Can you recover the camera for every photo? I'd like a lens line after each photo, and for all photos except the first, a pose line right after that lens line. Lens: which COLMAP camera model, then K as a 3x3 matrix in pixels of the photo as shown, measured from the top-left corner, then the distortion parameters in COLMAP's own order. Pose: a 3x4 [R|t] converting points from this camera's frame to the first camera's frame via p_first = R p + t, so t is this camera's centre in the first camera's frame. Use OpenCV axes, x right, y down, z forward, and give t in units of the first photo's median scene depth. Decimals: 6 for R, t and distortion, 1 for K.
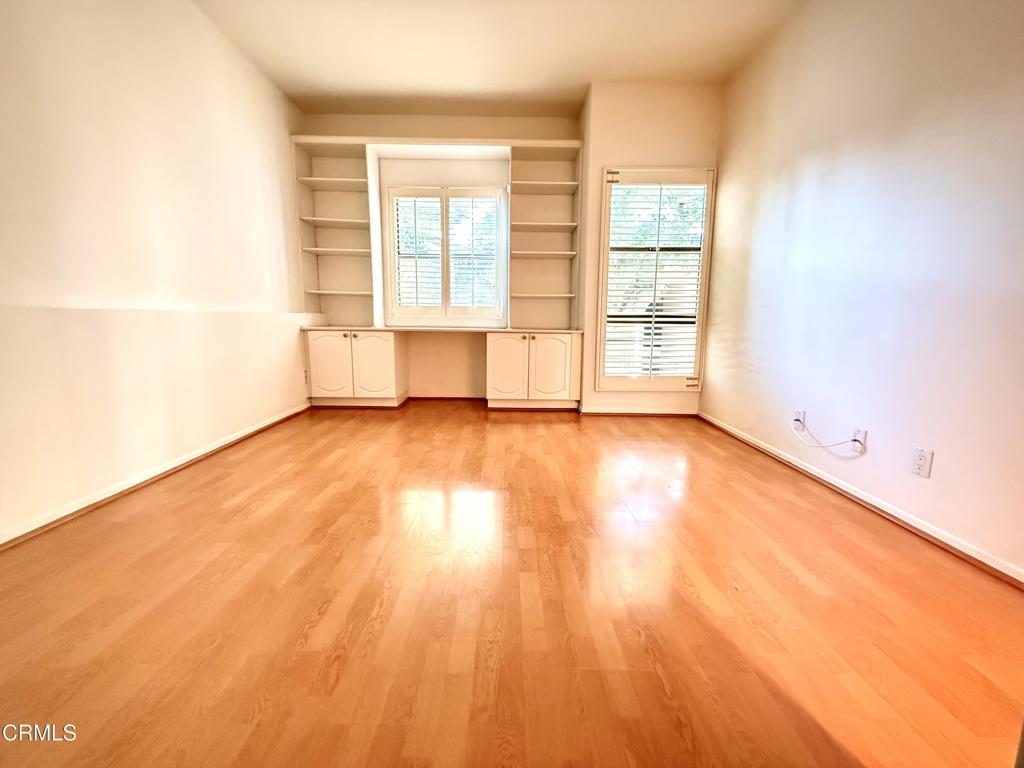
lens RADIAL K [[409.9, 0, 512.5], [0, 409.9, 378.8], [0, 0, 1]] dist [0.000257, -0.000031]
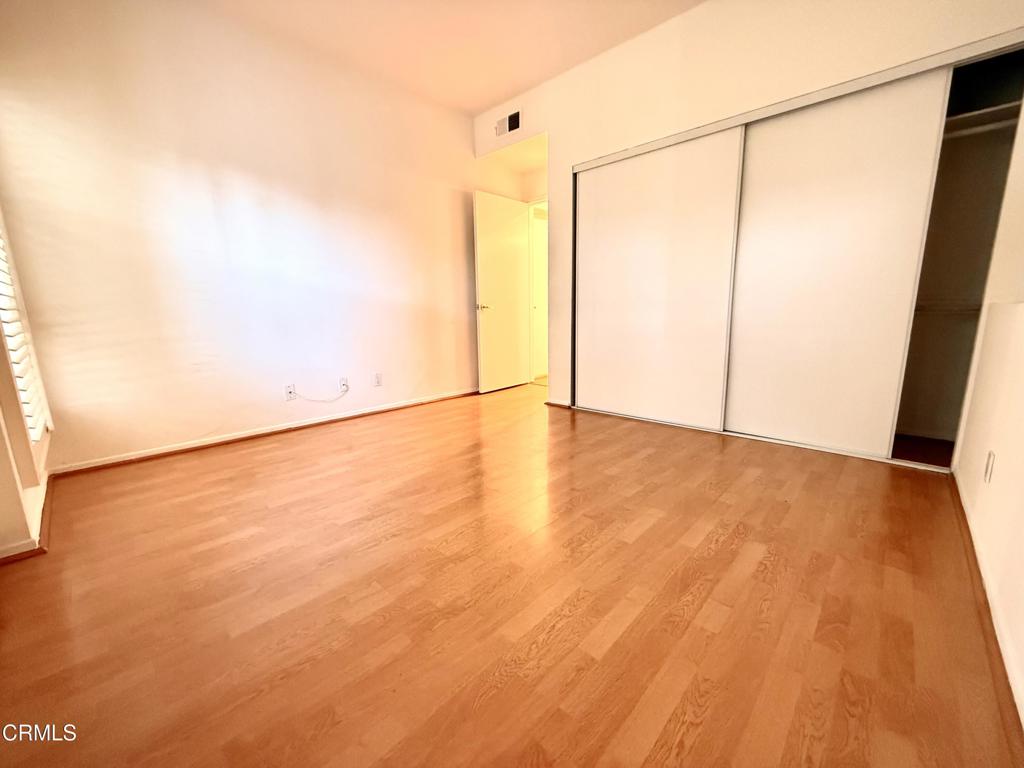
lens RADIAL K [[409.9, 0, 512.5], [0, 409.9, 378.8], [0, 0, 1]] dist [0.000257, -0.000031]
pose [[-0.723027, -0.118795, 0.680529, -0.746663], [0.107974, 0.953563, 0.281174, -0.250592], [-0.682330, 0.276776, -0.676625, 1.557156]]
